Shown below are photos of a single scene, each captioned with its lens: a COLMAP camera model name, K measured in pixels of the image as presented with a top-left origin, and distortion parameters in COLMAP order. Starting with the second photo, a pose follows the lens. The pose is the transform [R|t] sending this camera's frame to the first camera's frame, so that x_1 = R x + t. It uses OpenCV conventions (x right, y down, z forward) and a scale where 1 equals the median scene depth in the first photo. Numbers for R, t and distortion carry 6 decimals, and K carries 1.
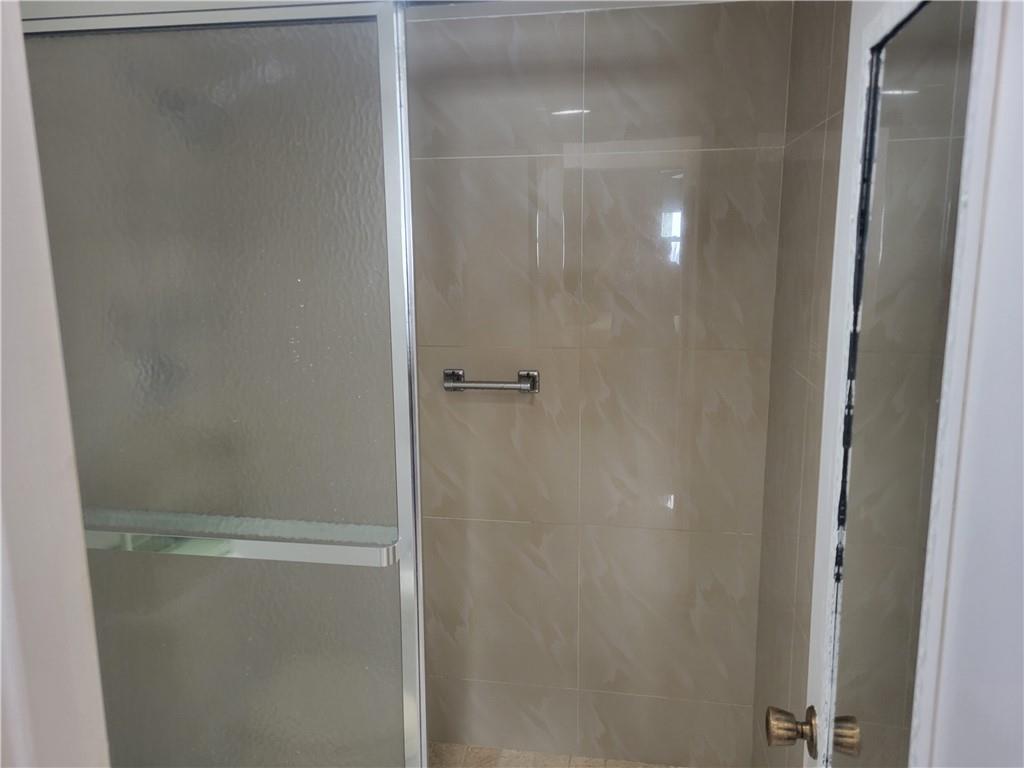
lens RADIAL K [[760.4, 0, 512.0], [0, 760.4, 384.0], [0, 0, 1]] dist [0.056361, 0.000374]
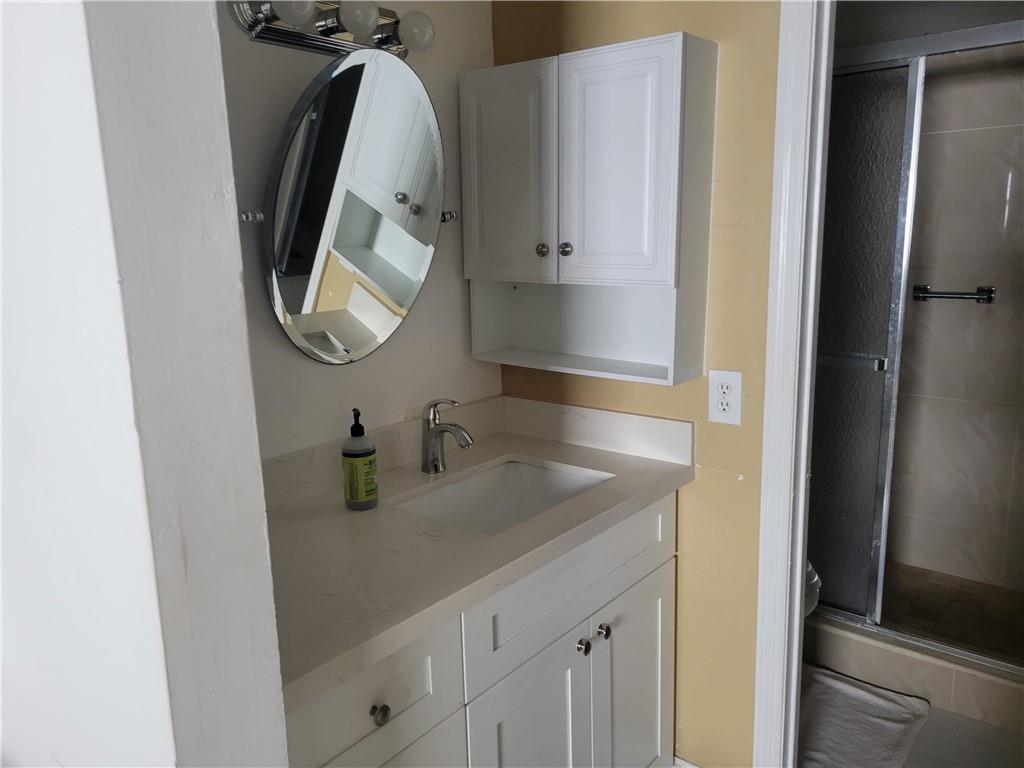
lens RADIAL K [[767.3, 0, 512.4], [0, 767.3, 390.0], [0, 0, 1]] dist [0.058202, -0.040271]
pose [[0.860735, 0.091814, -0.500704, 0.016764], [-0.074269, 0.995725, 0.054915, 0.370788], [0.503606, -0.010080, 0.863875, -1.514834]]
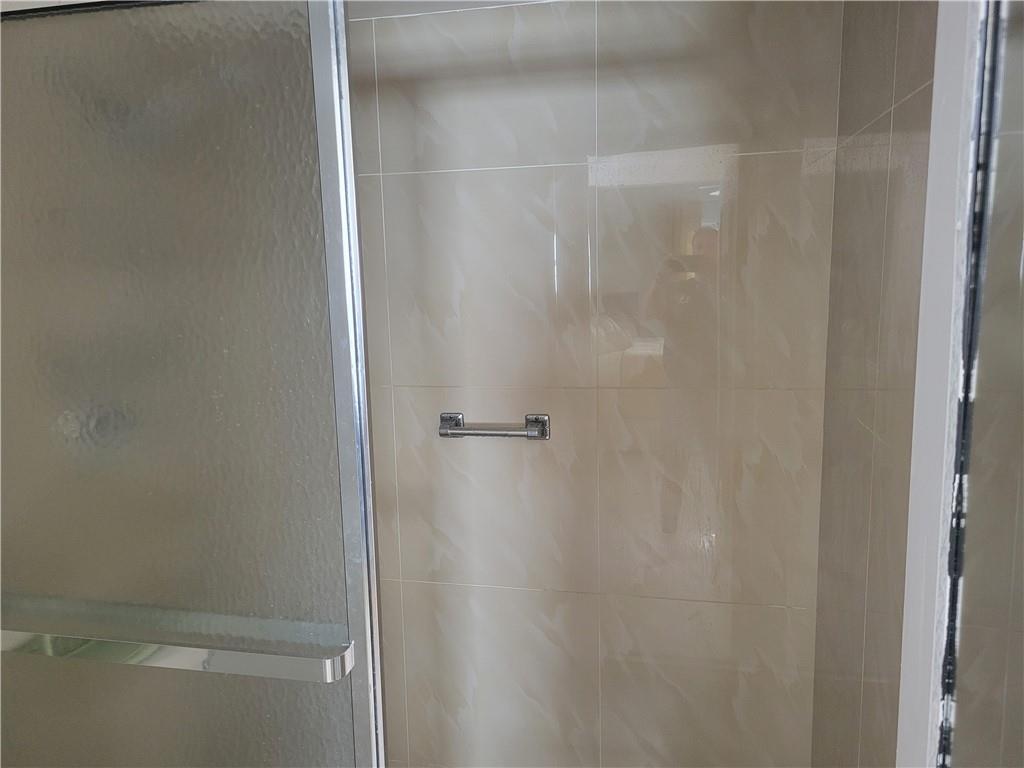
lens RADIAL K [[767.3, 0, 512.4], [0, 767.3, 390.0], [0, 0, 1]] dist [0.058202, -0.040271]
pose [[0.998612, -0.007187, -0.052178, 0.094465], [0.005980, 0.999712, -0.023244, -0.060493], [0.052330, 0.022900, 0.998367, 0.310554]]
